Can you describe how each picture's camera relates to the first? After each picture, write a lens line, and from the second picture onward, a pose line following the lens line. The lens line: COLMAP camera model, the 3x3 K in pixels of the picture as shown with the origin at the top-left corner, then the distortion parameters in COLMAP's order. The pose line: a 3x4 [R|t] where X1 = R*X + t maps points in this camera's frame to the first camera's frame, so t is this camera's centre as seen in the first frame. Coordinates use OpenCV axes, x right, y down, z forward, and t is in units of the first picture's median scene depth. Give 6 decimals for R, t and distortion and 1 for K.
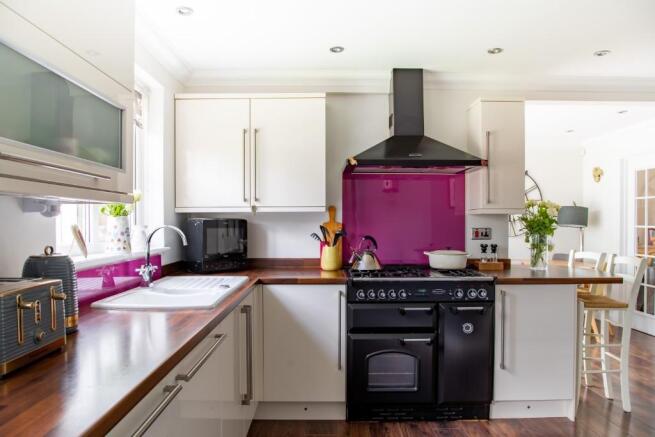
lens RADIAL K [[458.3, 0, 326.9], [0, 458.3, 218.3], [0, 0, 1]] dist [-0.078404, 0.029841]
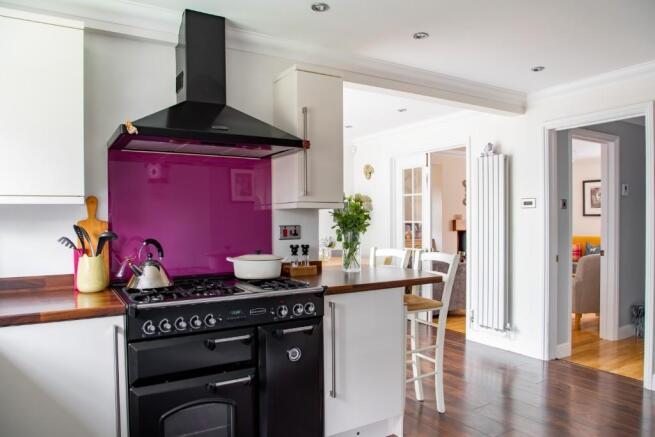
lens RADIAL K [[458.3, 0, 329.8], [0, 458.3, 223.7], [0, 0, 1]] dist [-0.078404, 0.029841]
pose [[0.855145, -0.012377, 0.518241, -0.034612], [0.002797, 0.999811, 0.019263, 0.002441], [-0.518381, -0.015024, 0.855018, 0.263552]]
